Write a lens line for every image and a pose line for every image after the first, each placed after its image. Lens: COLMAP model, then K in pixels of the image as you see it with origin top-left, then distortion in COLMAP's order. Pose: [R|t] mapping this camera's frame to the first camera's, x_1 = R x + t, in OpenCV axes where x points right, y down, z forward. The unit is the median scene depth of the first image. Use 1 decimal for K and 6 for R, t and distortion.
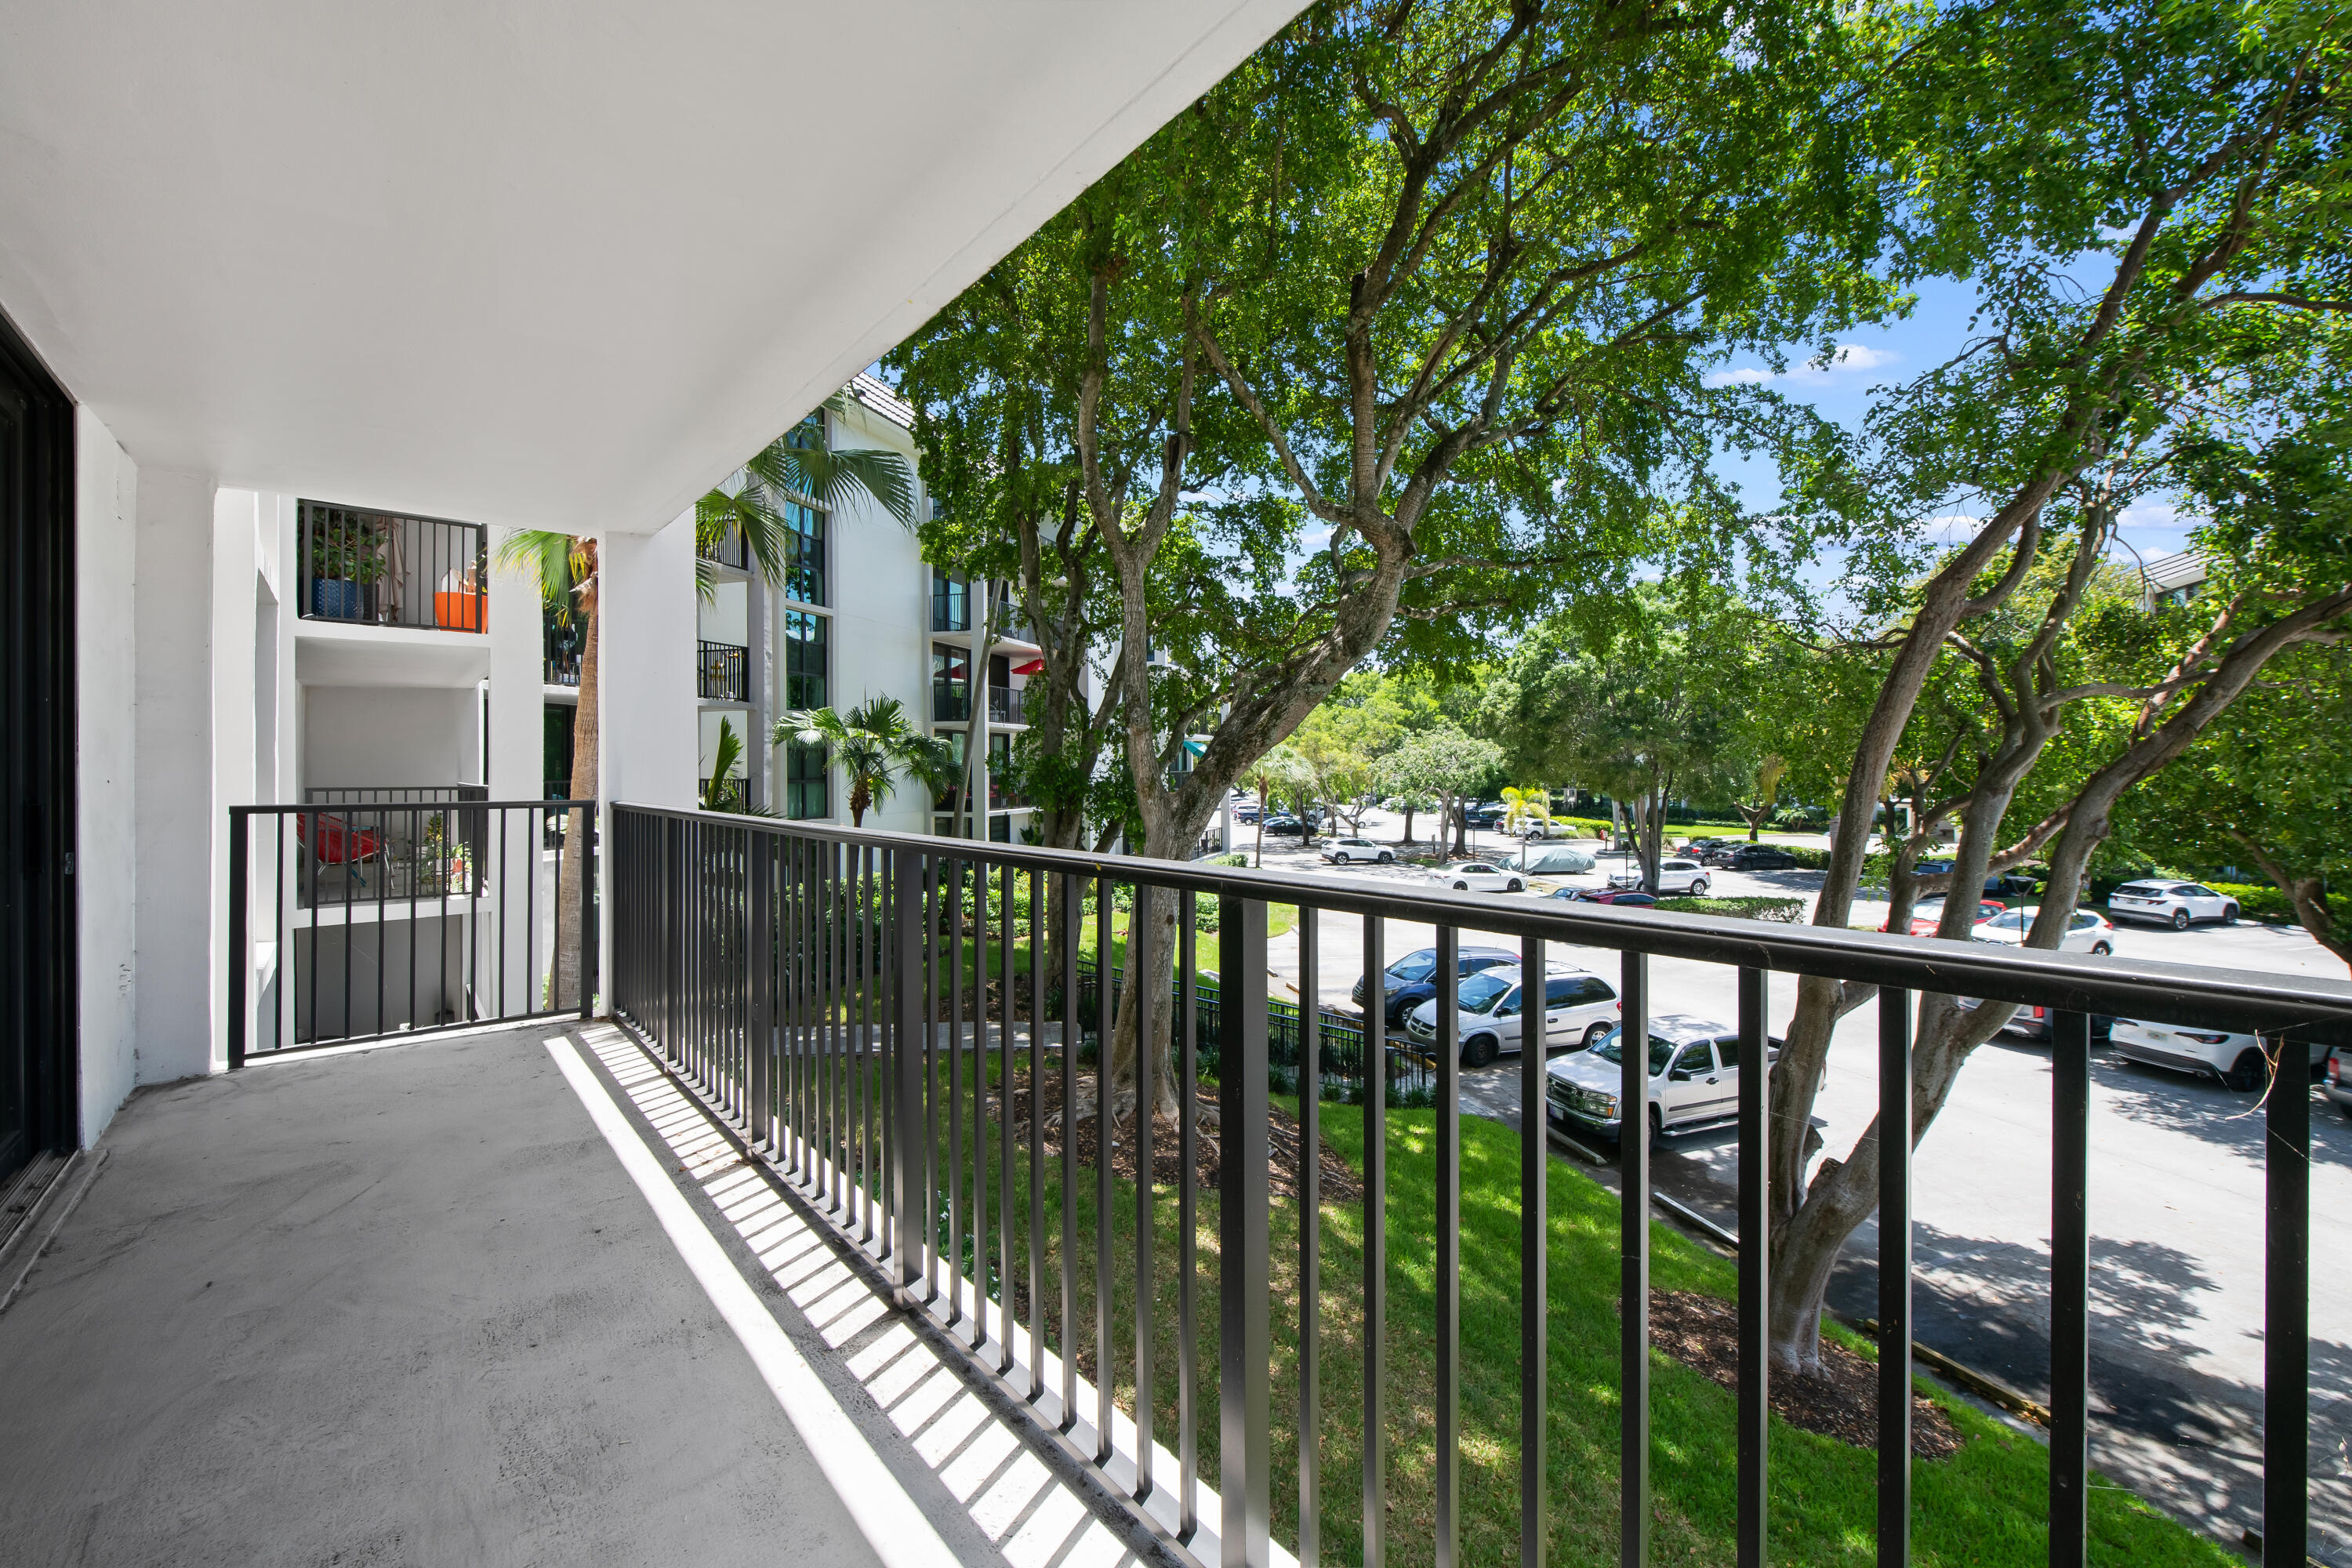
lens RADIAL K [[924.4, 0, 1181.8], [0, 924.4, 780.8], [0, 0, 1]] dist [-0.001999, -0.002286]
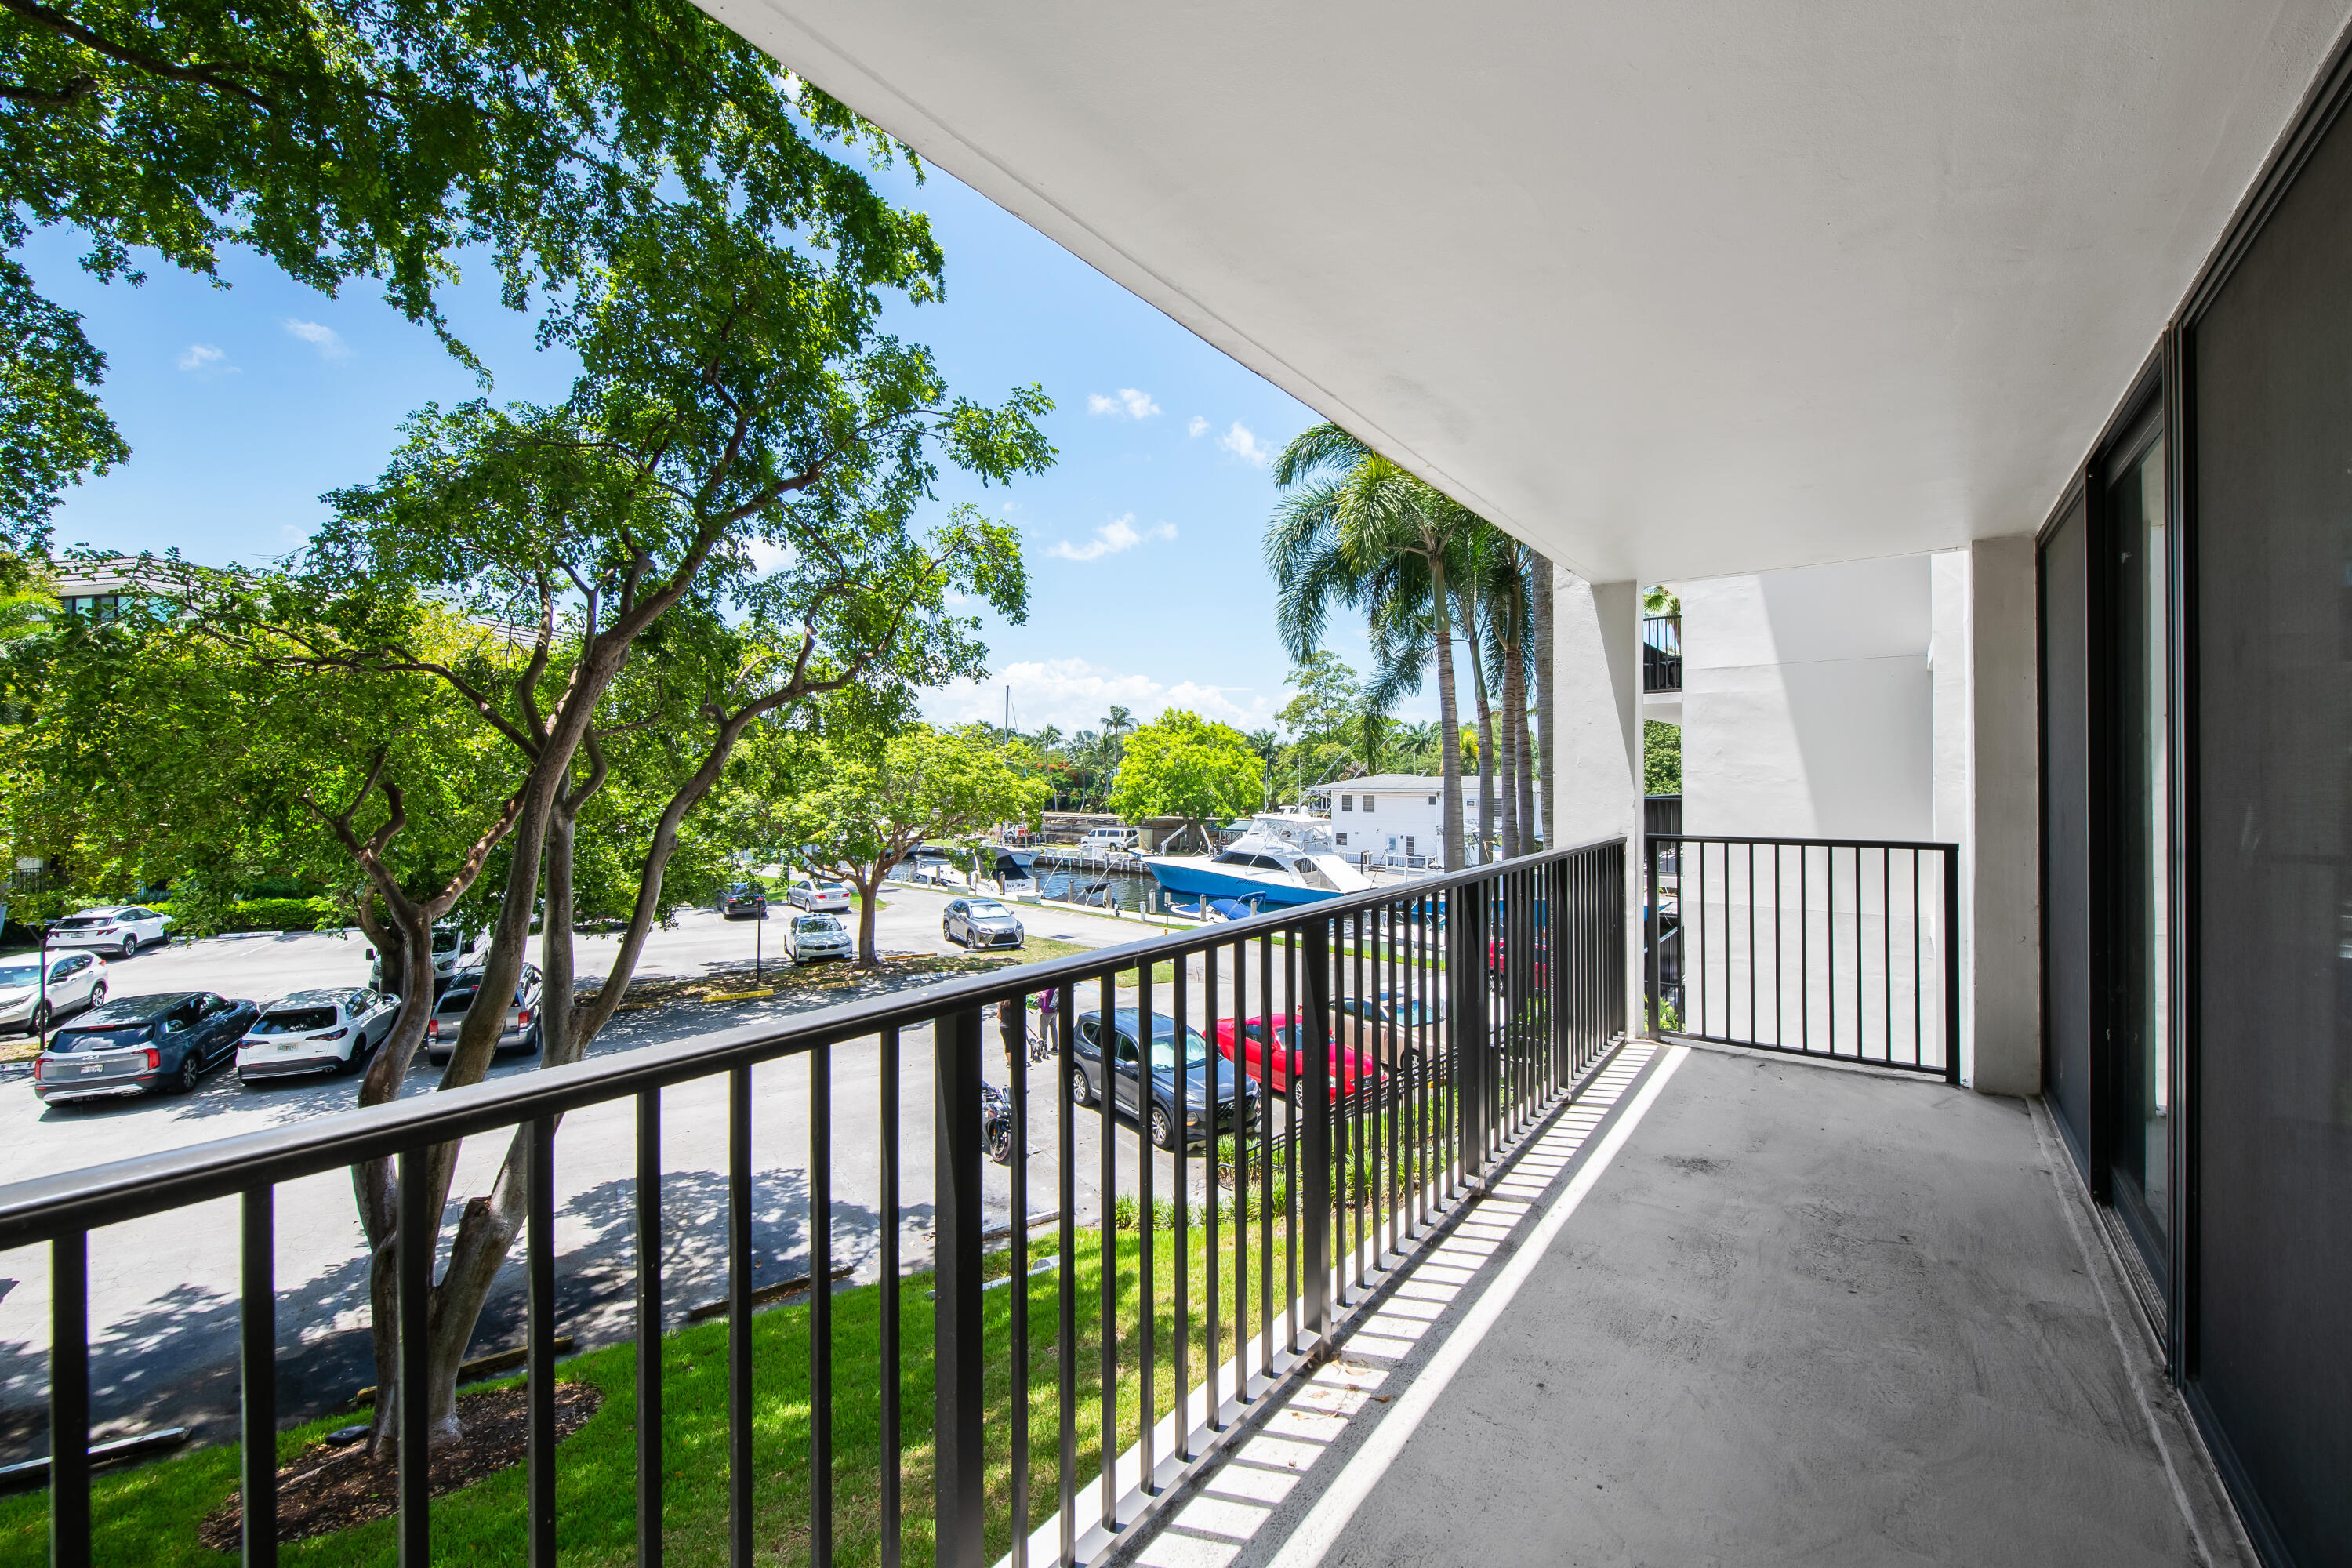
lens RADIAL K [[943.4, 0, 1186.8], [0, 943.4, 773.7], [0, 0, 1]] dist [-0.001682, -0.000416]
pose [[-0.210789, 0.013896, 0.977433, -1.269857], [0.012329, 0.999857, -0.011556, -0.052766], [-0.977454, 0.009615, -0.210930, 1.339403]]
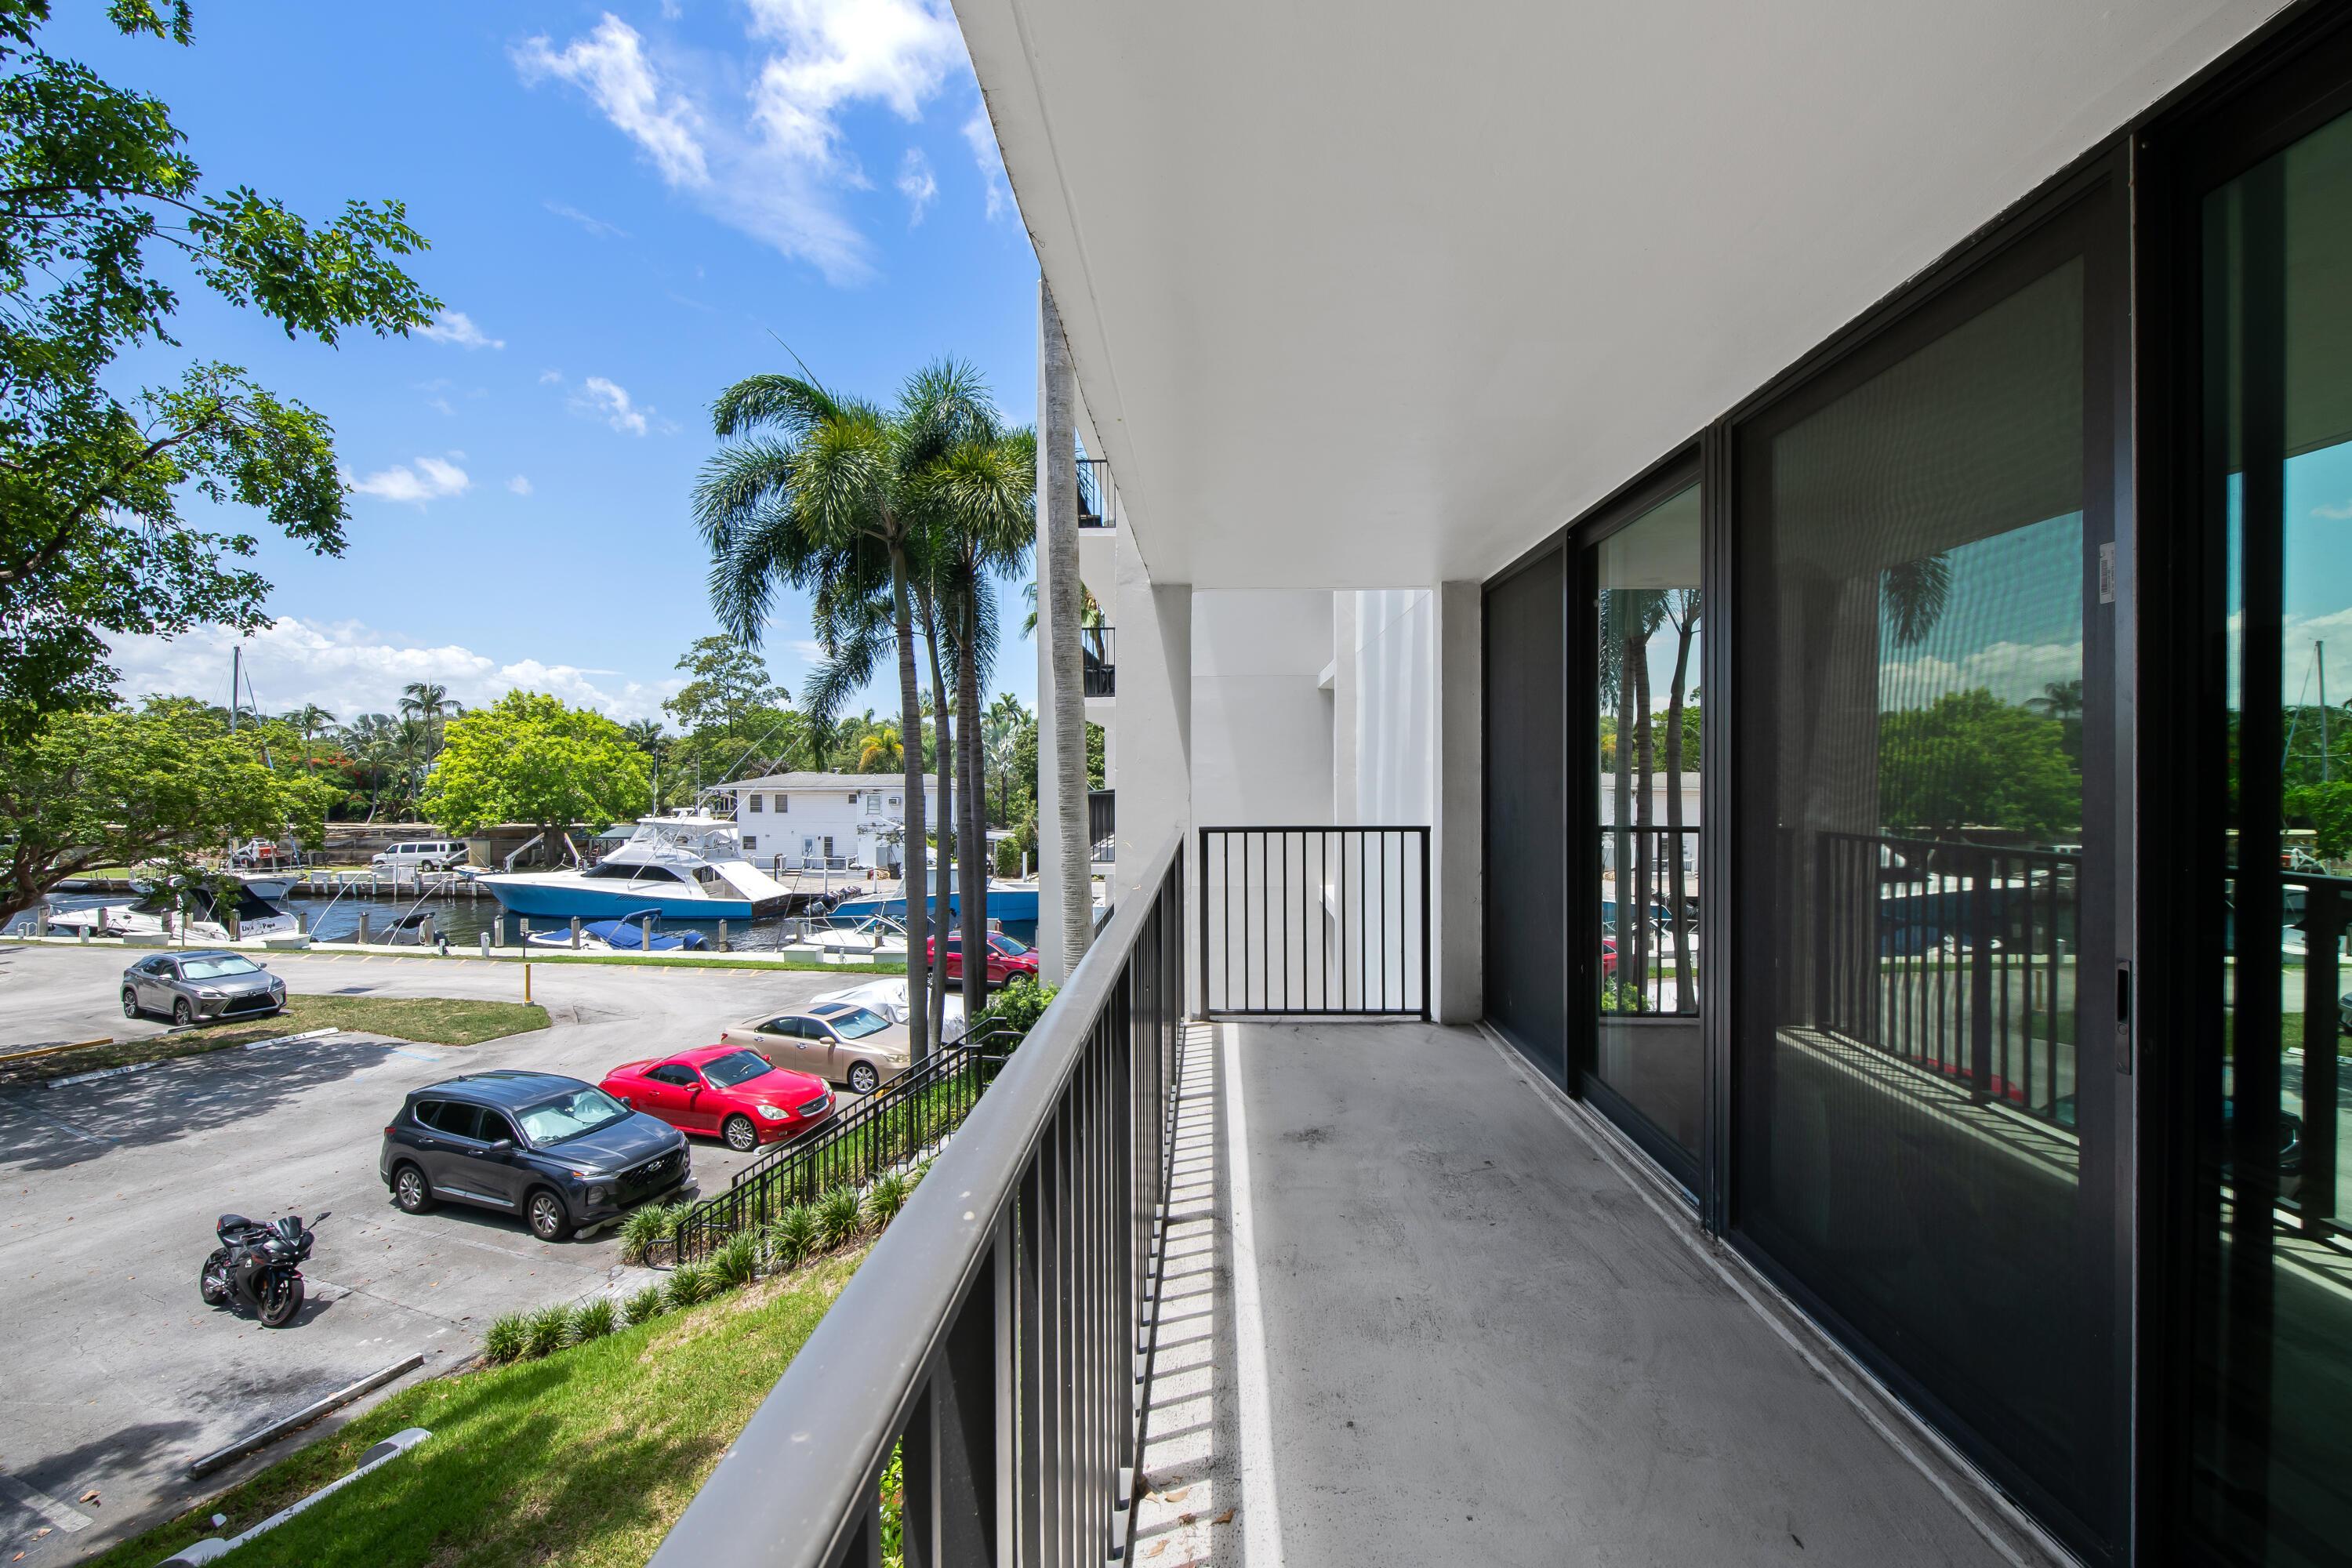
lens RADIAL K [[940.3, 0, 1192.5], [0, 940.3, 780.2], [0, 0, 1]] dist [0.000481, -0.003891]
pose [[-0.733763, 0.007306, 0.679367, -0.970748], [0.015938, 0.999852, 0.006462, -0.052862], [-0.679219, 0.015569, -0.733770, 1.494765]]
